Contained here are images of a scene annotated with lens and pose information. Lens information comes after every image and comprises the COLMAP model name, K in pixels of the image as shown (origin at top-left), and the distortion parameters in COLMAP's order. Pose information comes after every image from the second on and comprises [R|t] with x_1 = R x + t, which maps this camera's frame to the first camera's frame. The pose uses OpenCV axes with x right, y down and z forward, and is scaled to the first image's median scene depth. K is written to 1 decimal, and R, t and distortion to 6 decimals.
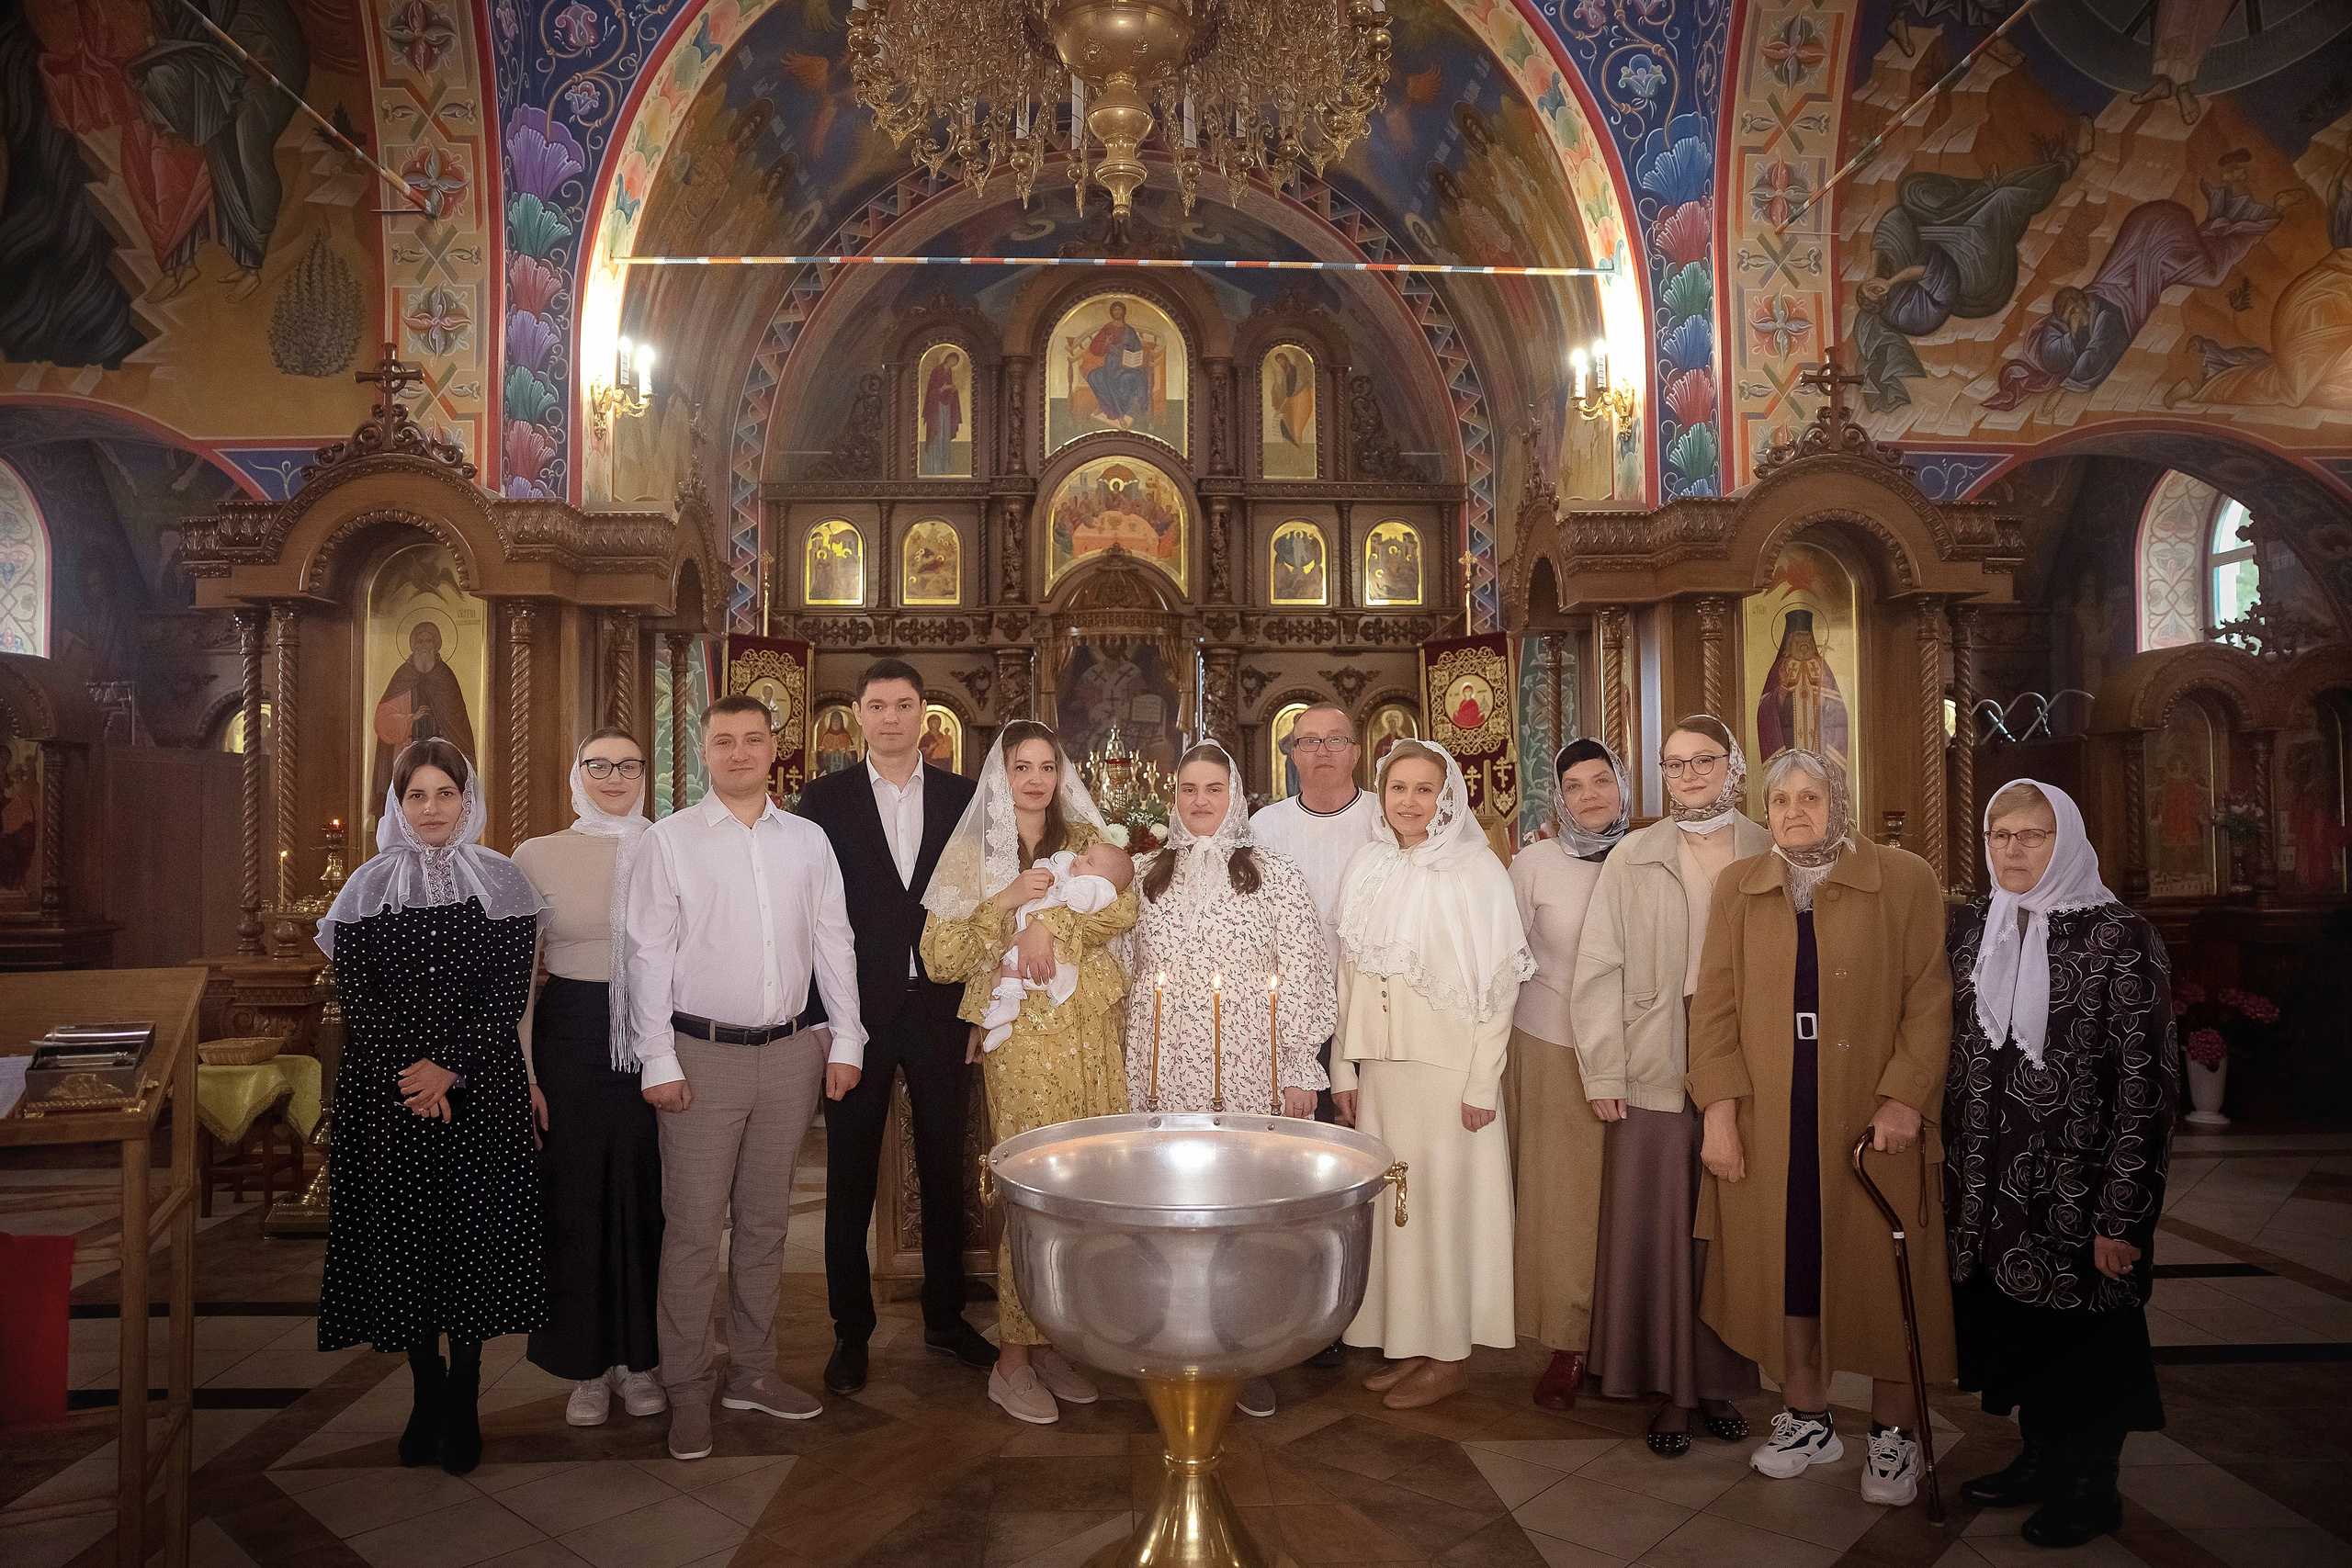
lens RADIAL K [[1591.8, 0, 1176.0], [0, 1591.8, 784.0], [0, 0, 1]] dist [-0.110771, 0.084524]
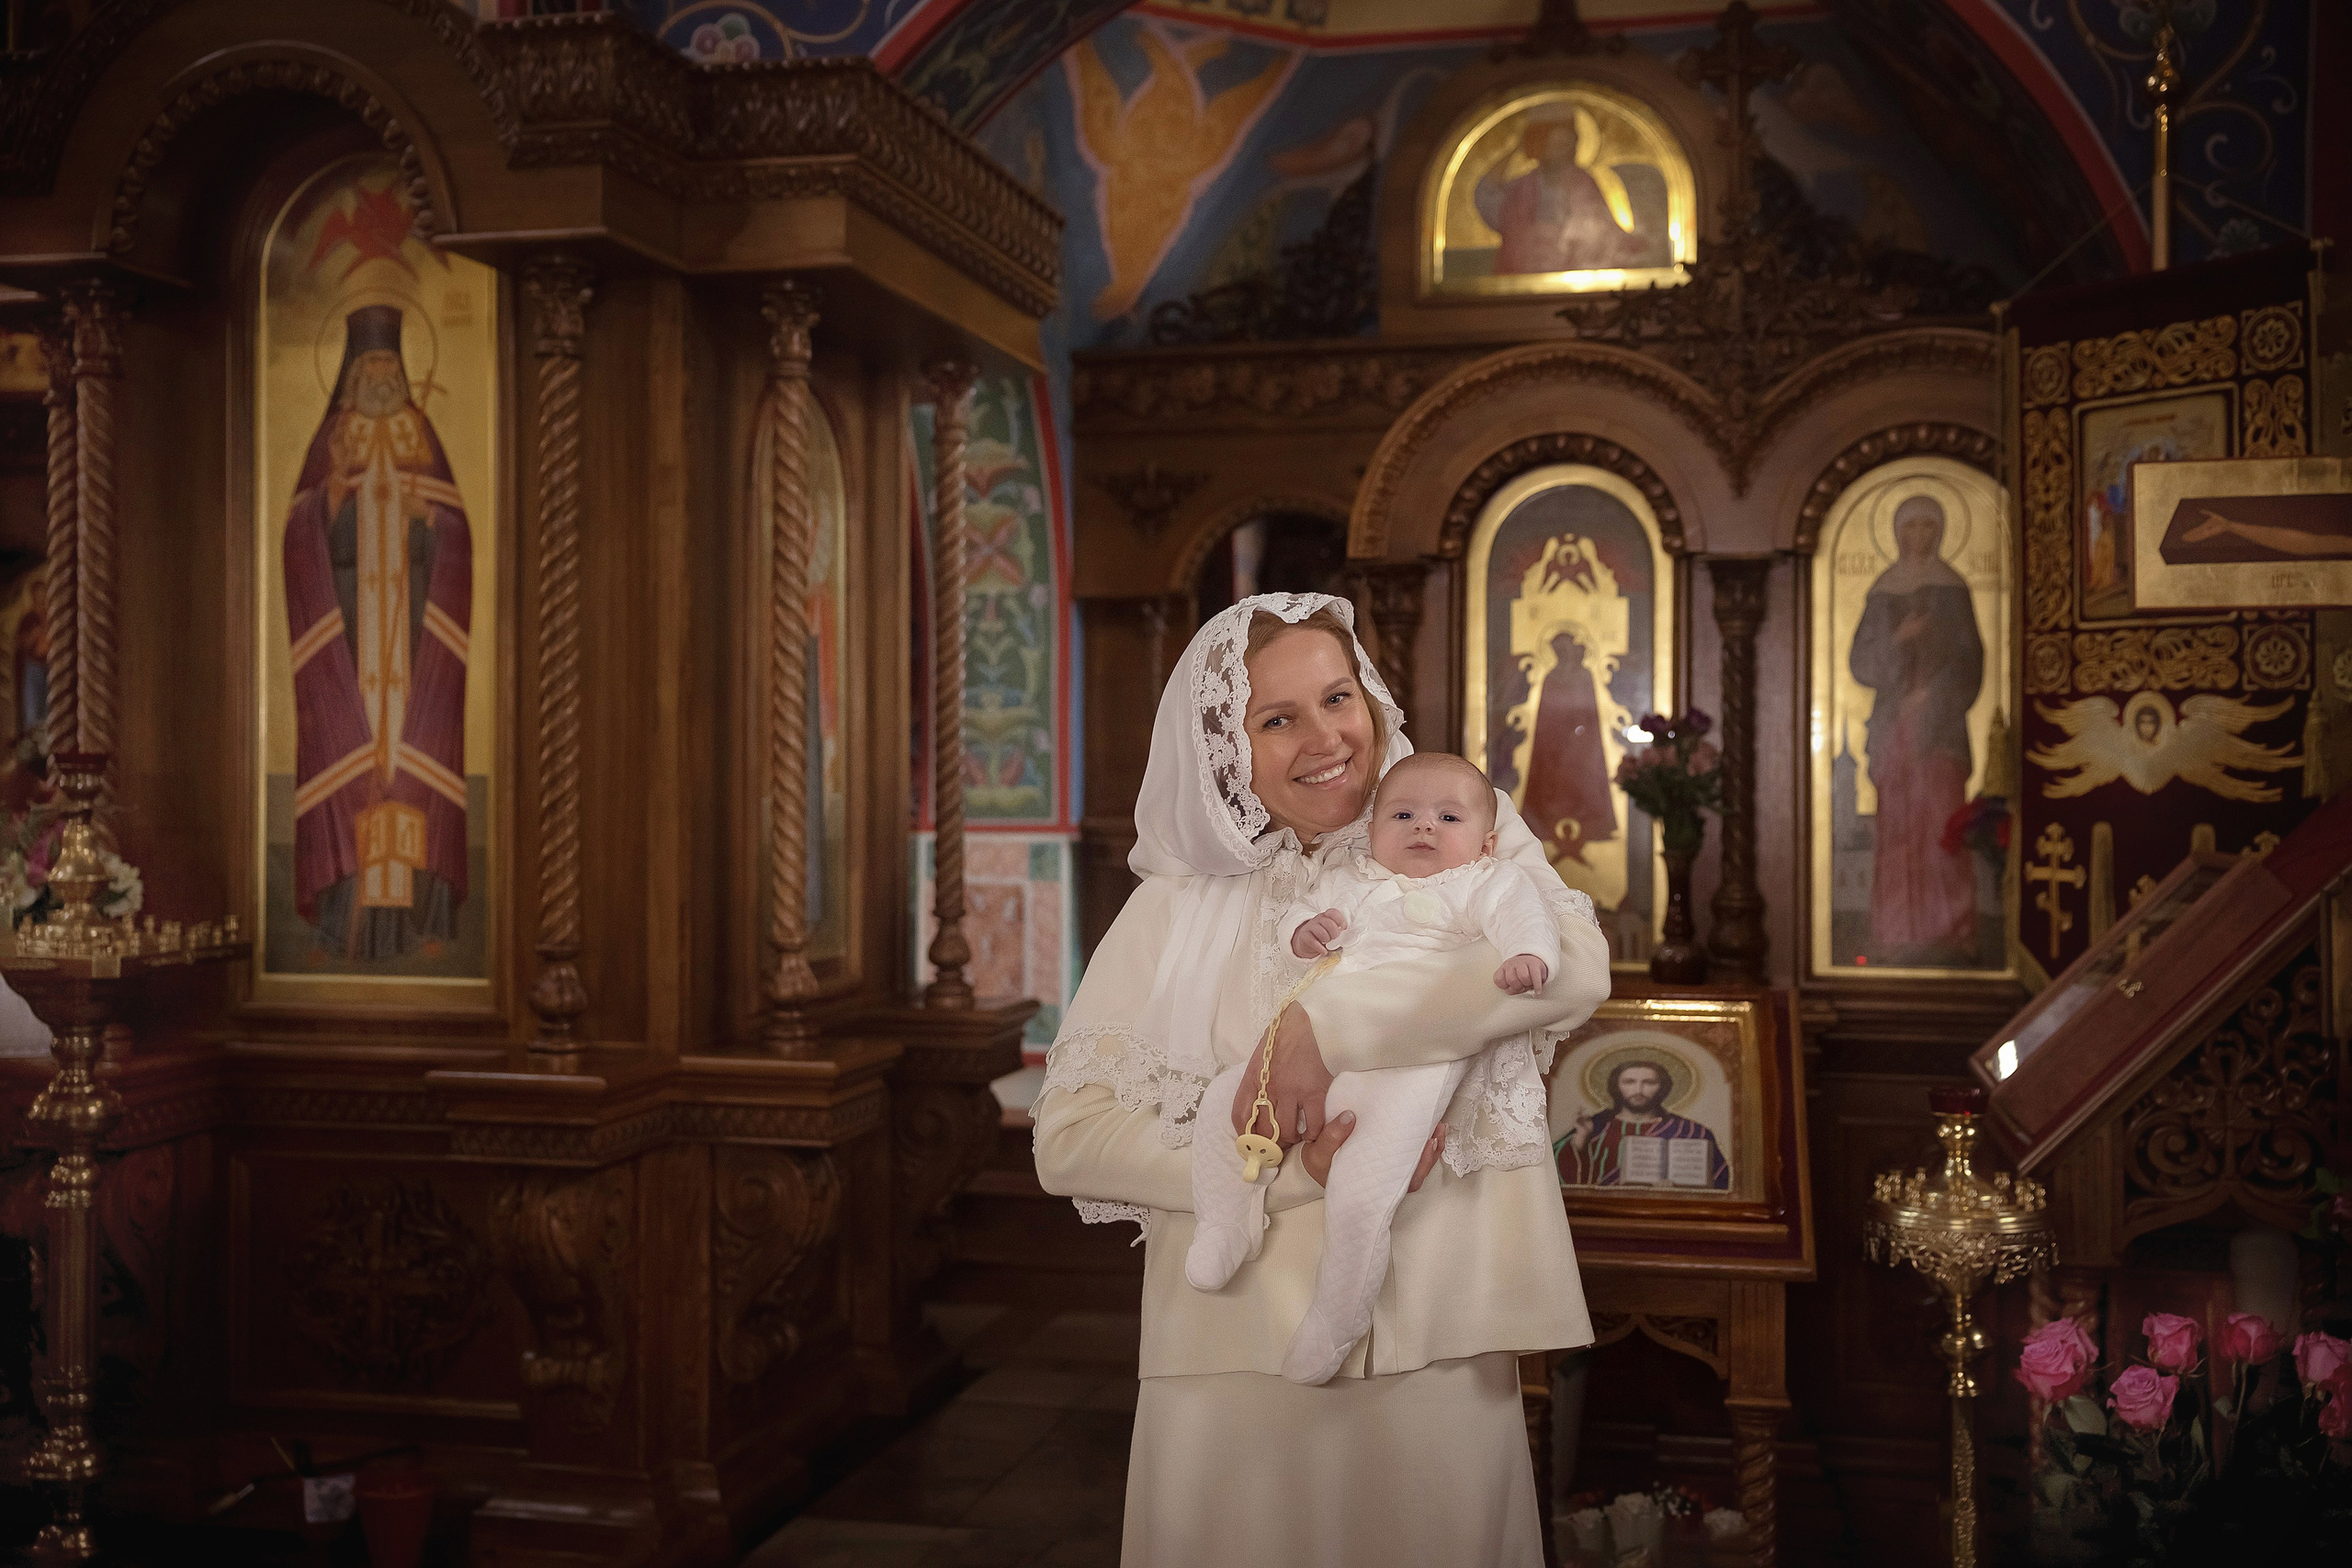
lens RADIAL K [[2463.3, 0, 1176.0], [0, 2463.3, 784.0], [0, 0, 1]] dist [0.011251, 0.032849]
pose [[0.962867, 0.010567, -0.269771, 0.766158], [-0.002207, 0.999508, 0.031272, 0.003326], [0.269969, -0.029516, 0.962417, 0.355007]]
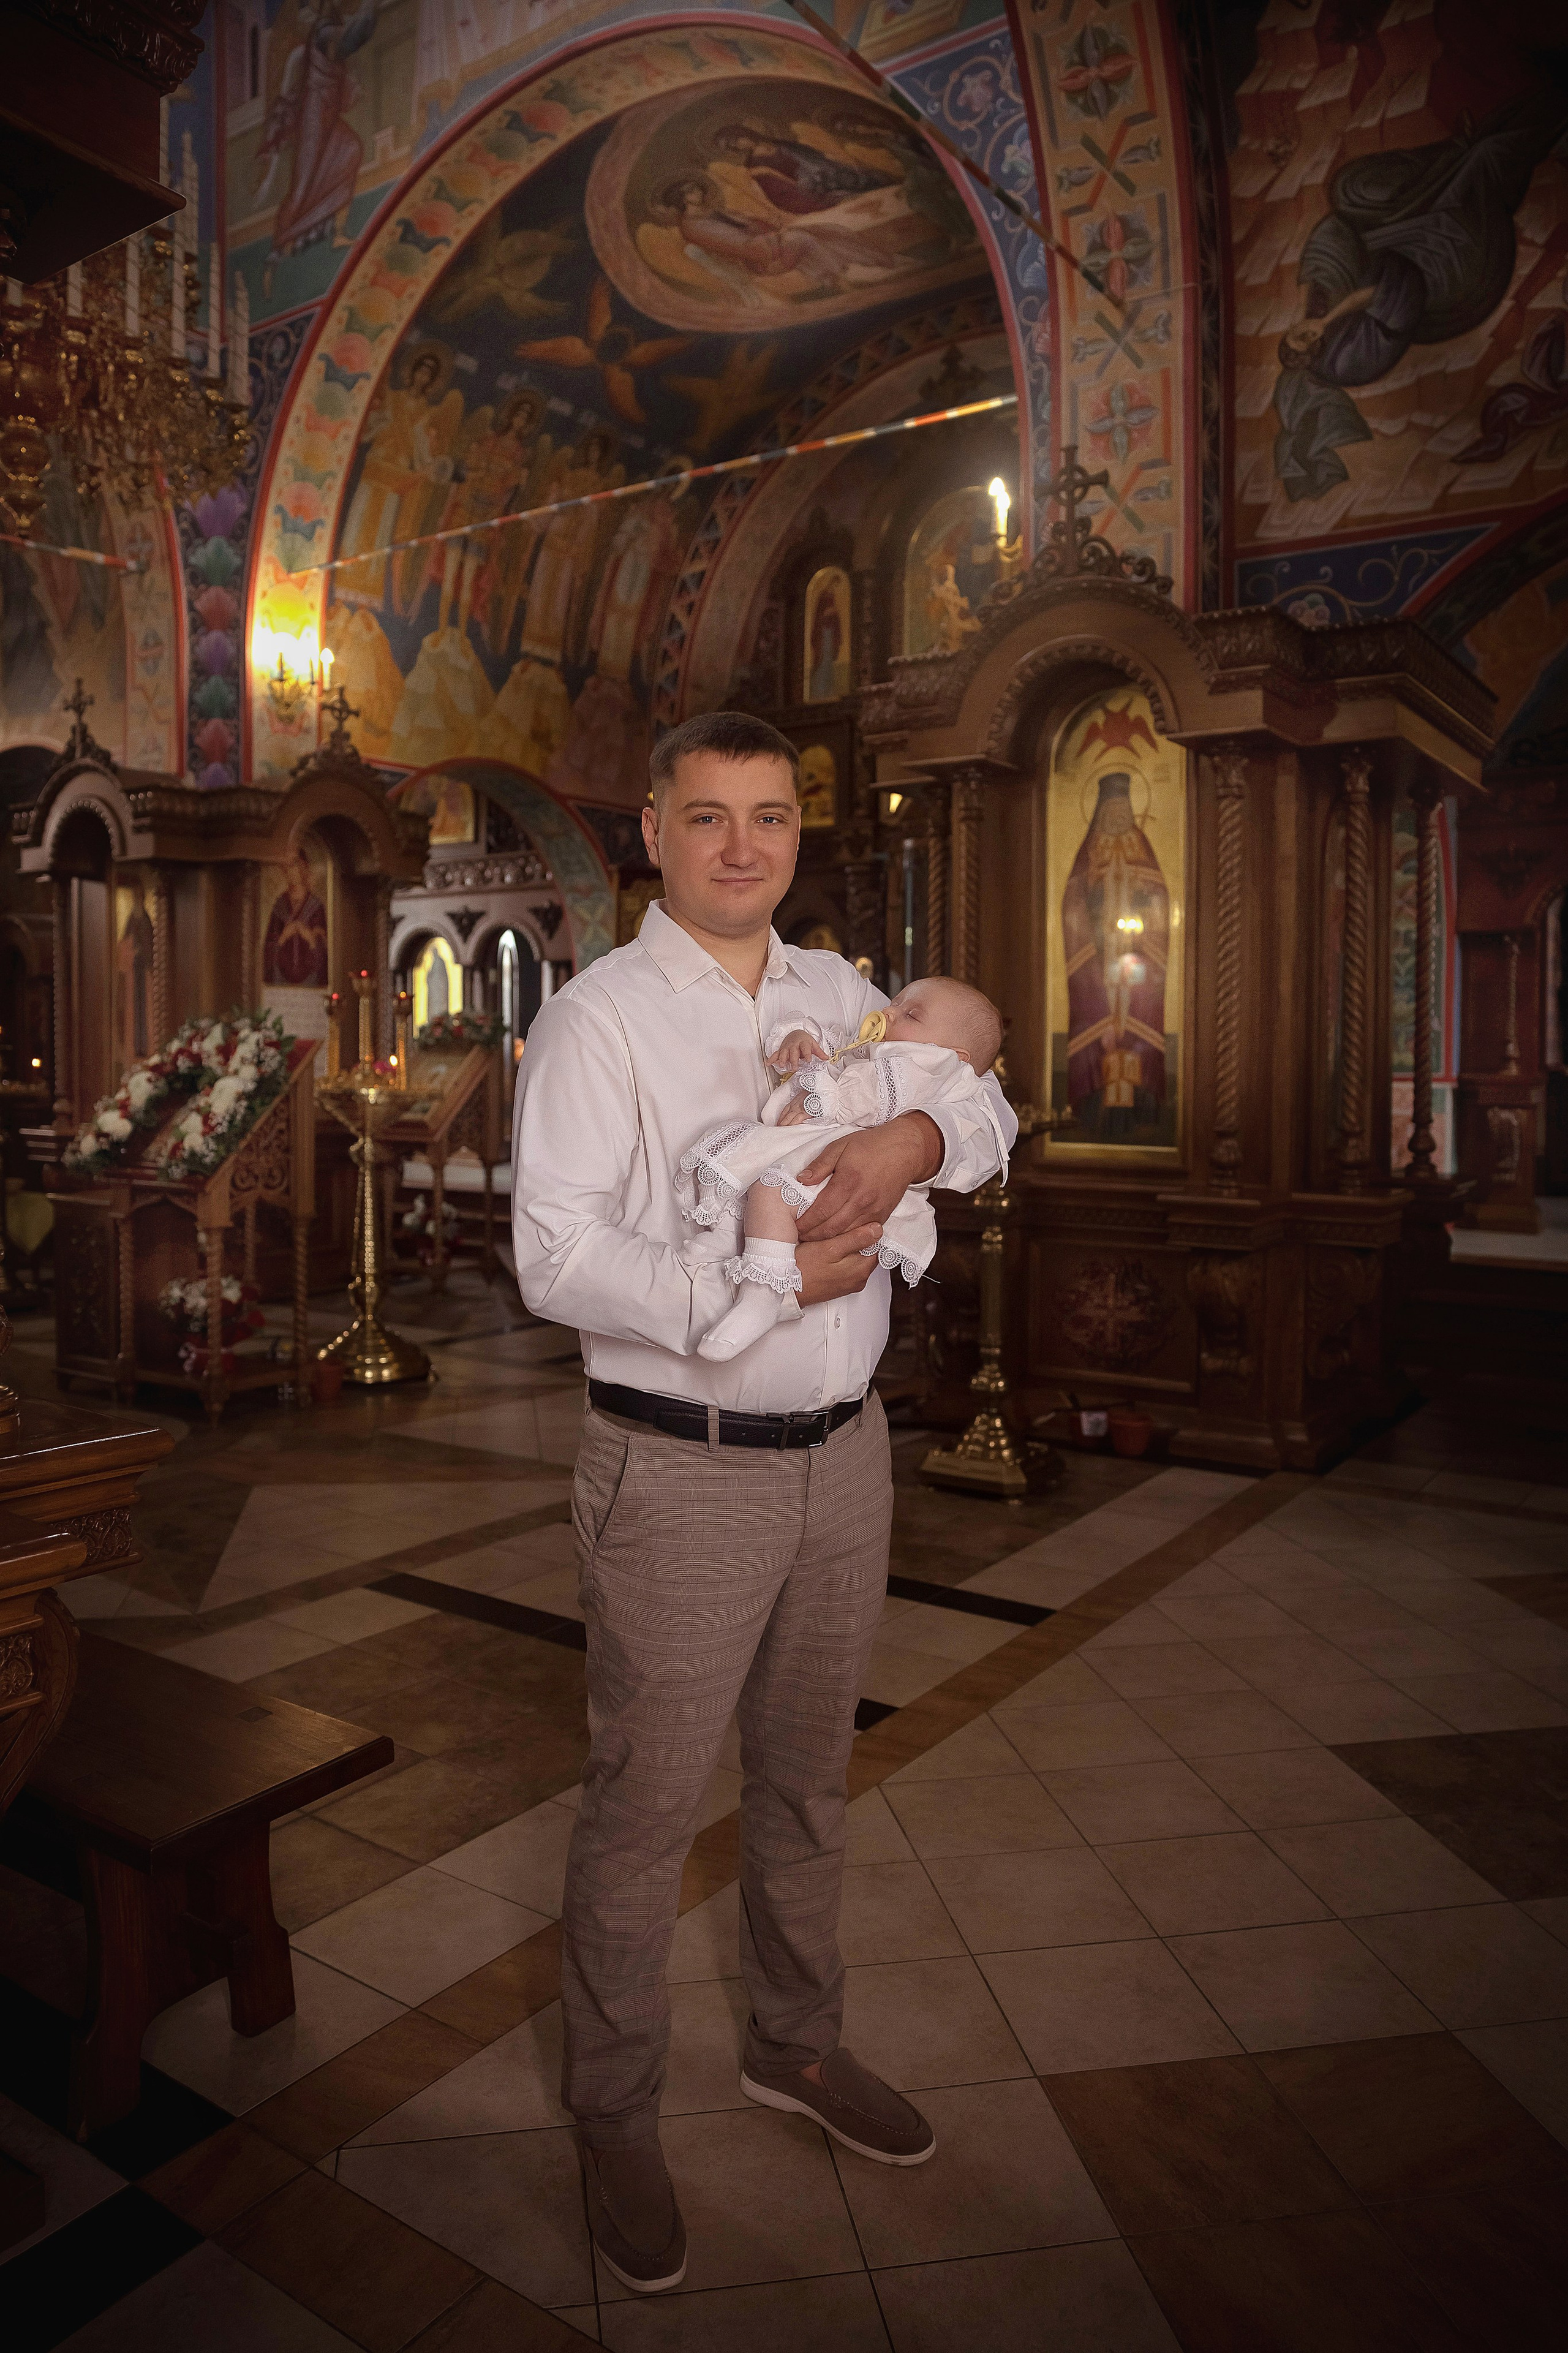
lens RADIAL K [[1648.1, 0, 765.9], [0, 1648.1, 1121.8], [0, 0, 1]] dist [-0.114854, 0.093719]
pose [[0.791744, 0.036235, -0.609777, 0.733155], [0.004088, 0.997902, 0.064607, 0.012732], [0.610839, -0.053645, 0.789935, 0.200210]]
